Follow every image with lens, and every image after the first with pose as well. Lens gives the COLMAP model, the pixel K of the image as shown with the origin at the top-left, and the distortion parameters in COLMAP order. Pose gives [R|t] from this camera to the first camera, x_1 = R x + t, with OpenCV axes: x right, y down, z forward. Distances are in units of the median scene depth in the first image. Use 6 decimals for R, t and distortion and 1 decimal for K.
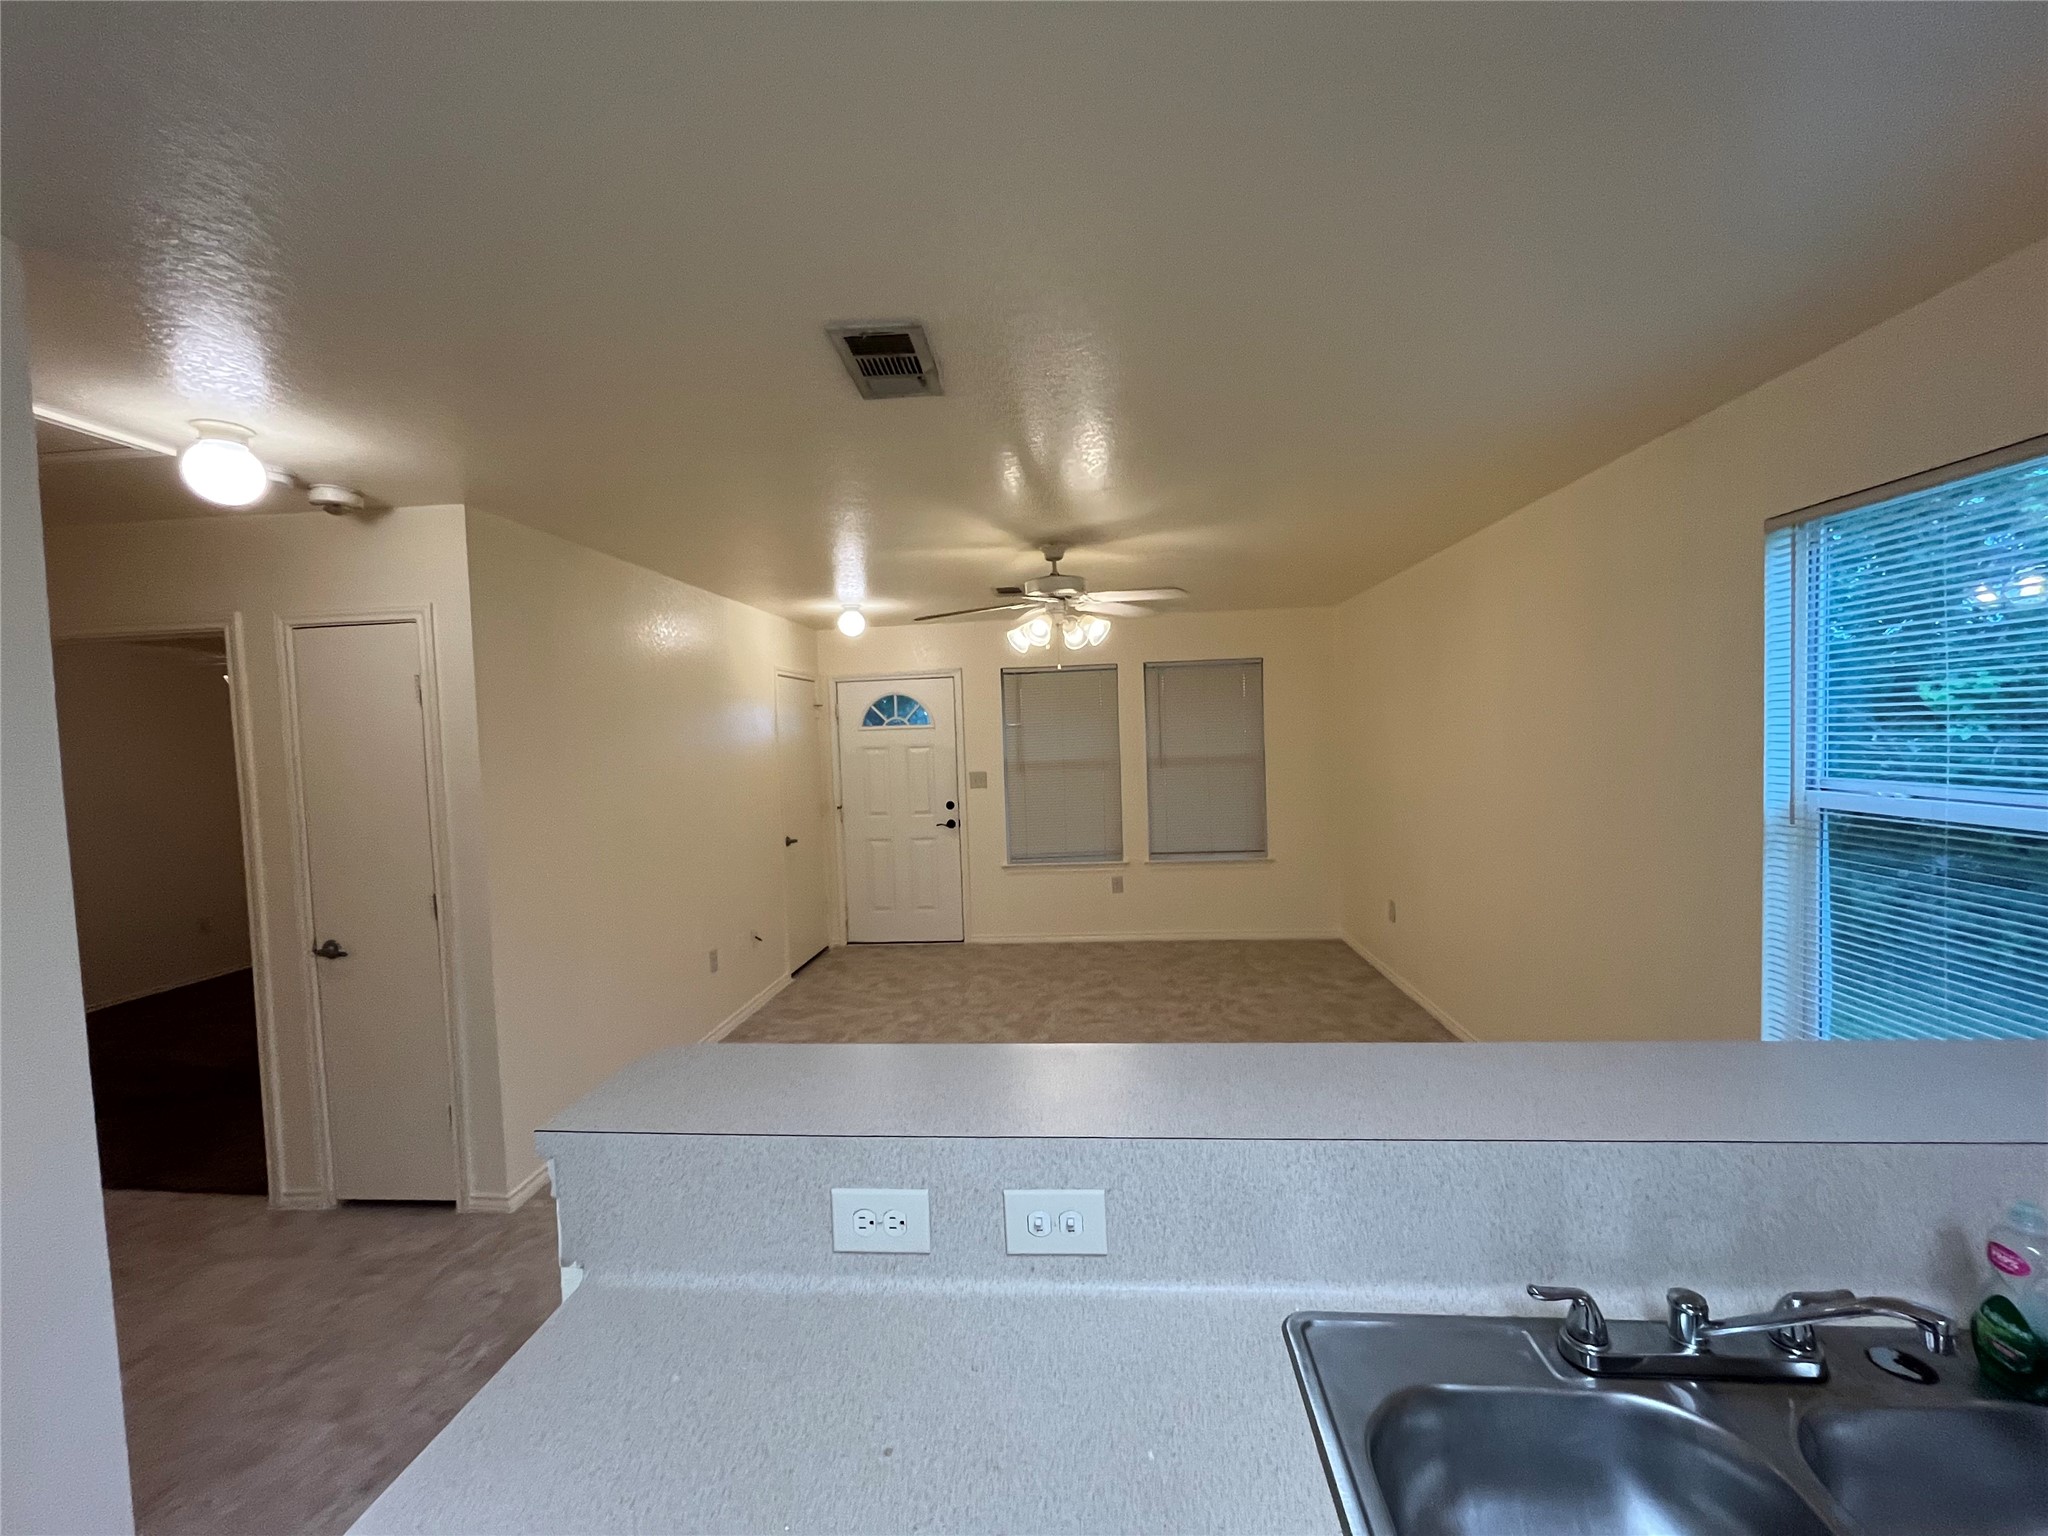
lens RADIAL K [[827.9, 0, 1024.7], [0, 827.9, 772.8], [0, 0, 1]] dist [-0.003739, -0.000711]
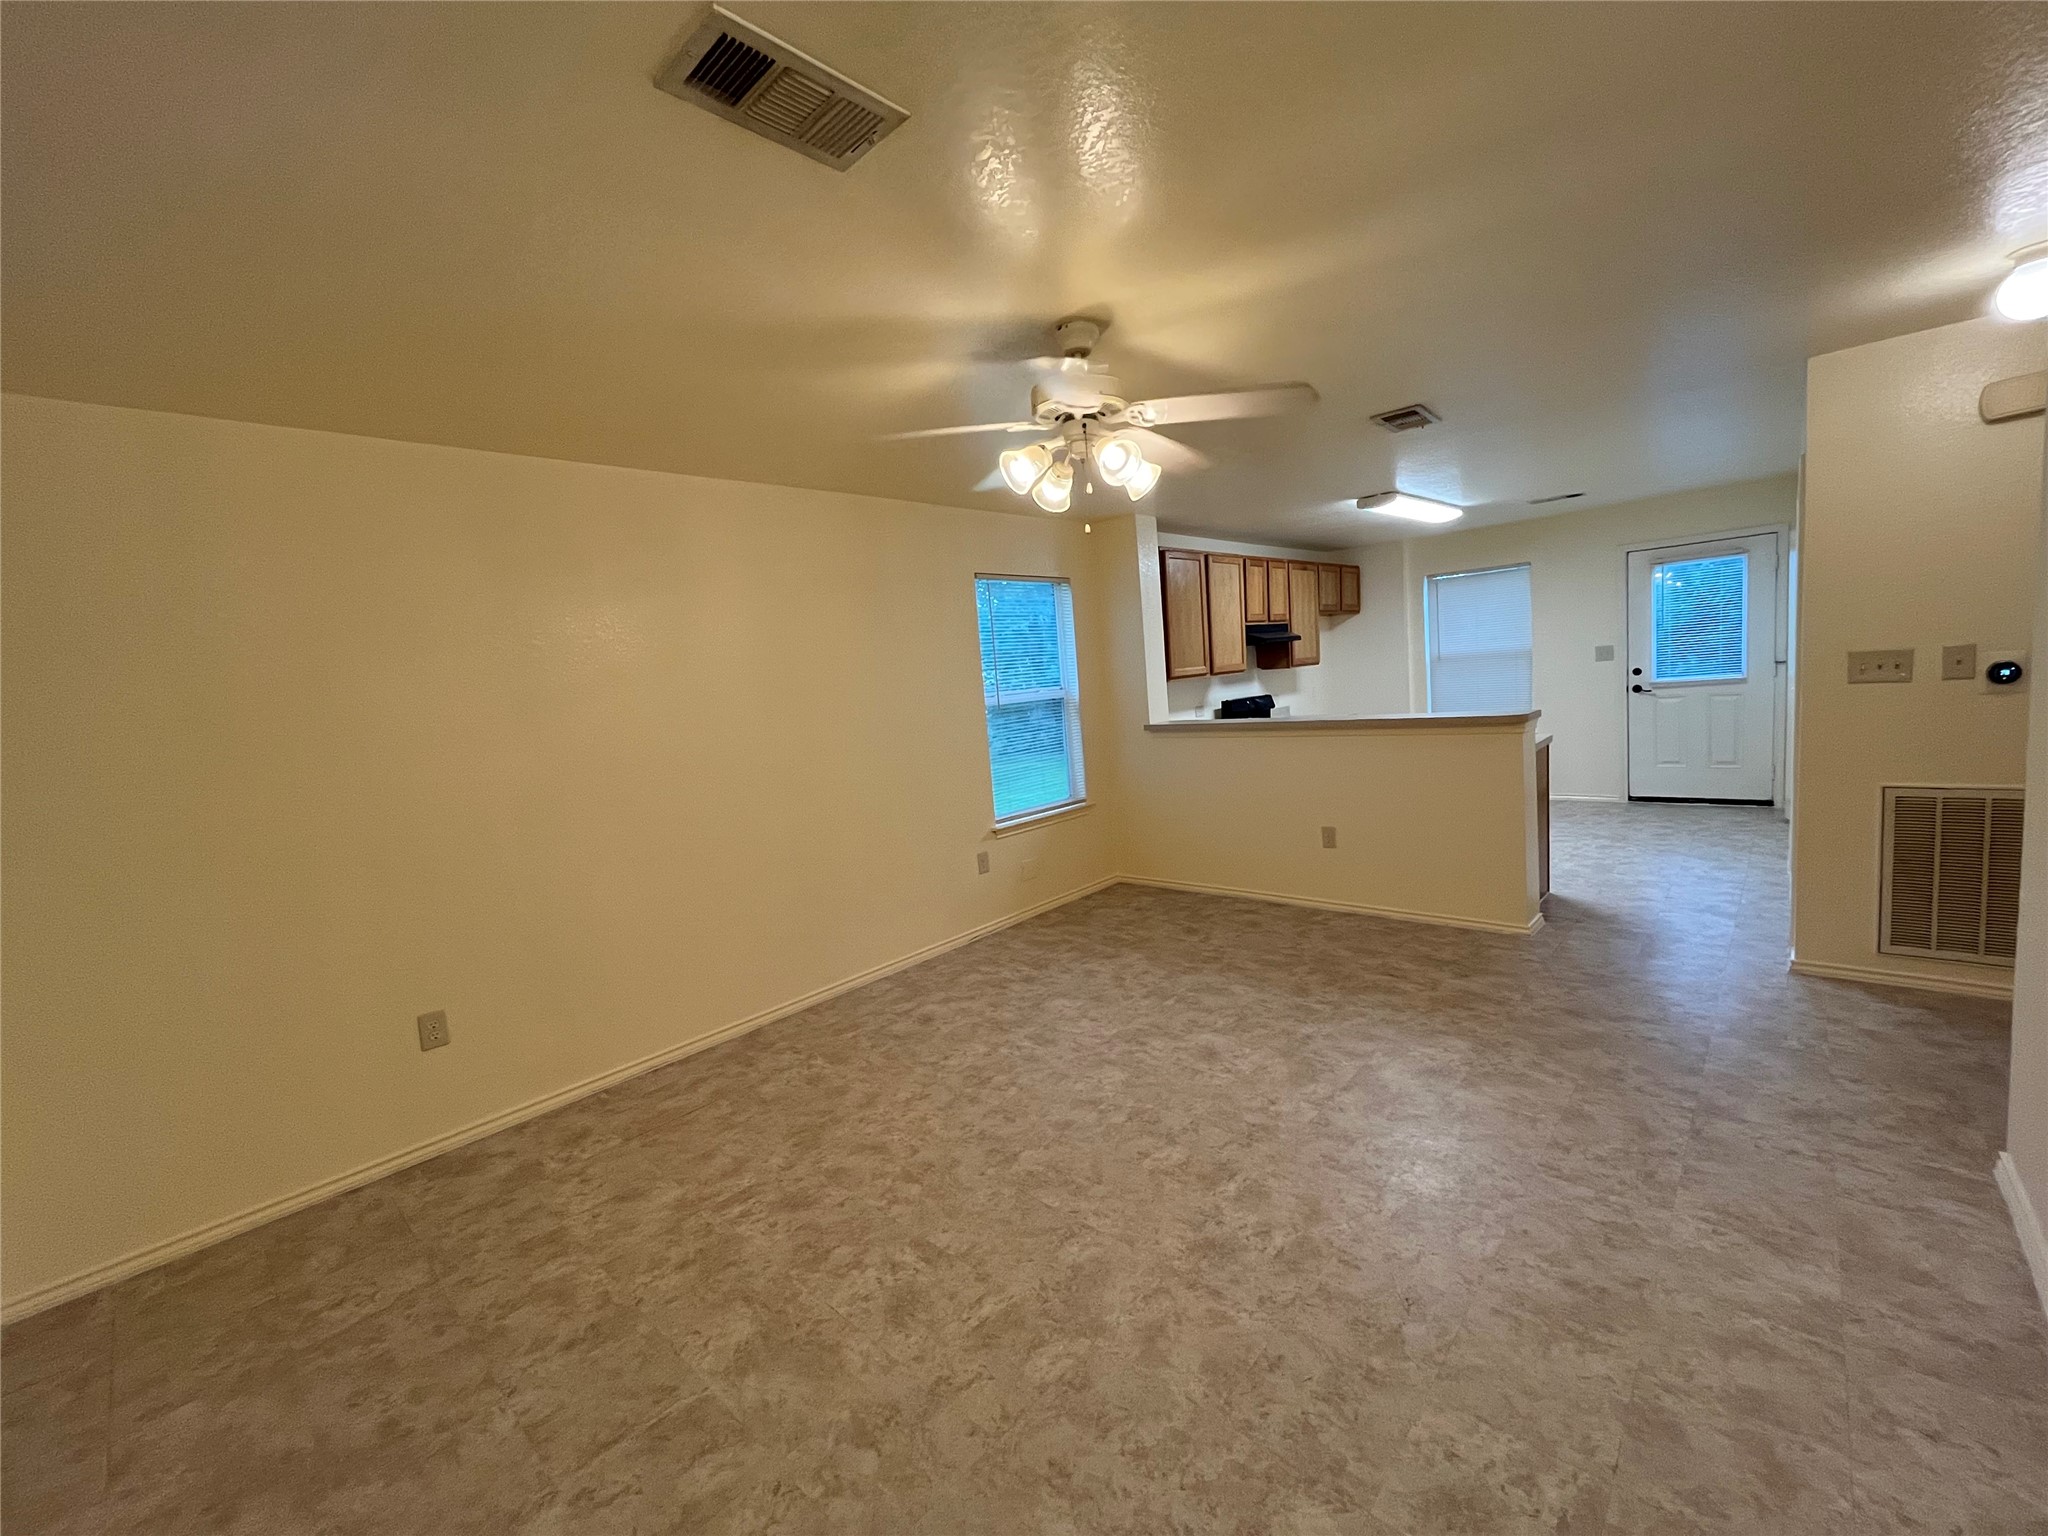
lens RADIAL K [[827.9, 0, 1023.7], [0, 827.9, 775.6], [0, 0, 1]] dist [-0.003739, -0.000711]
pose [[-0.781822, 0.029888, 0.622785, -0.227052], [0.142419, 0.981005, 0.131707, -0.022540], [-0.607019, 0.191668, -0.771227, 1.132836]]
